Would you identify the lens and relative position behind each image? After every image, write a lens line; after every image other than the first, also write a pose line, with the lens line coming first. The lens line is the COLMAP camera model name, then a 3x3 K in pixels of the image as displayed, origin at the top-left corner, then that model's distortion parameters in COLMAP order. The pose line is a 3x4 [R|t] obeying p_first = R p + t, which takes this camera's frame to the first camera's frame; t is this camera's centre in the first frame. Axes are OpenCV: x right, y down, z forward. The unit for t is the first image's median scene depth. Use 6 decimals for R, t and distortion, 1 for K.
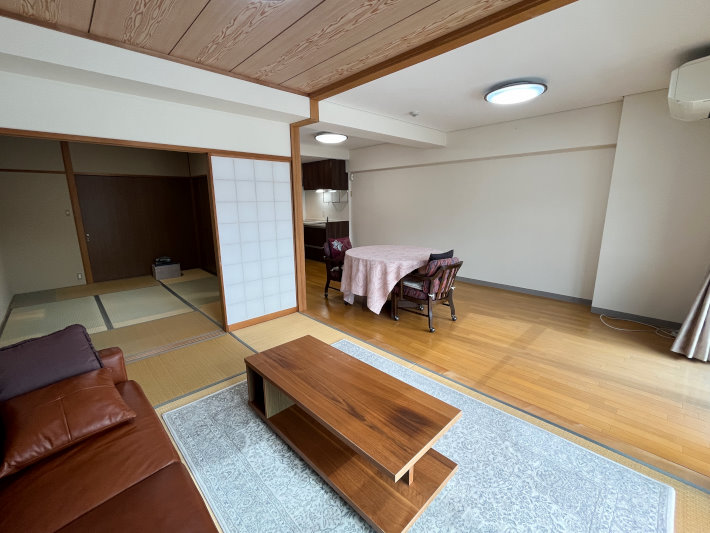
lens RADIAL K [[307.2, 0, 352.2], [0, 307.2, 265.5], [0, 0, 1]] dist [-0.002541, 0.000037]
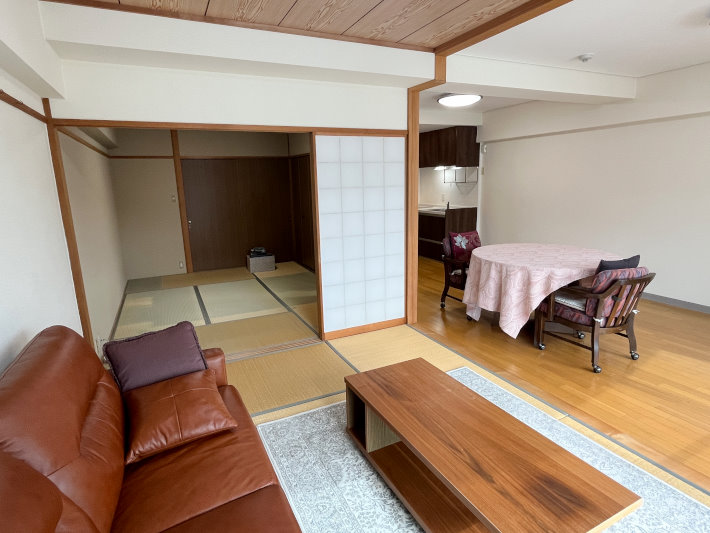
lens RADIAL K [[393.2, 0, 350.3], [0, 393.2, 265.6], [0, 0, 1]] dist [-0.001882, -0.001022]
pose [[0.951155, 0.050241, -0.304599, -0.013188], [-0.045896, 0.998717, 0.021414, -0.020536], [0.305284, -0.006389, 0.952240, -0.020532]]
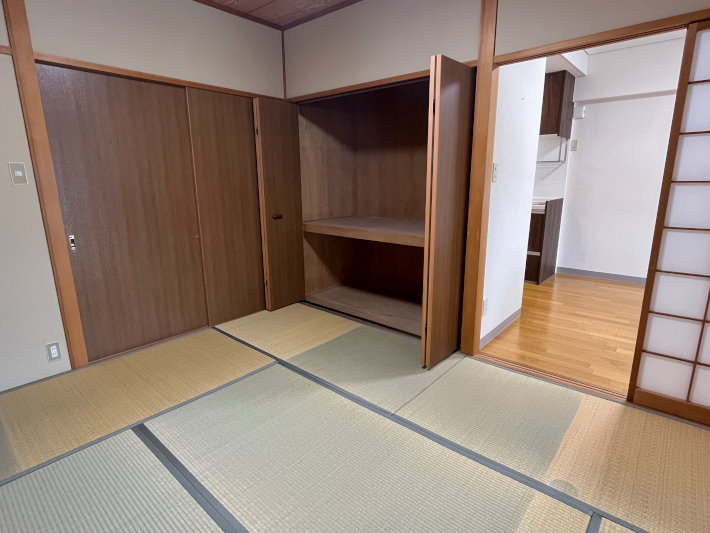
lens RADIAL K [[382.3, 0, 355.0], [0, 382.3, 266.5], [0, 0, 1]] dist [-0.000394, -0.000490]
pose [[0.995798, -0.020003, 0.089371, -0.916403], [0.018065, 0.999585, 0.022431, -0.110010], [-0.089783, -0.020722, 0.995746, 0.832520]]
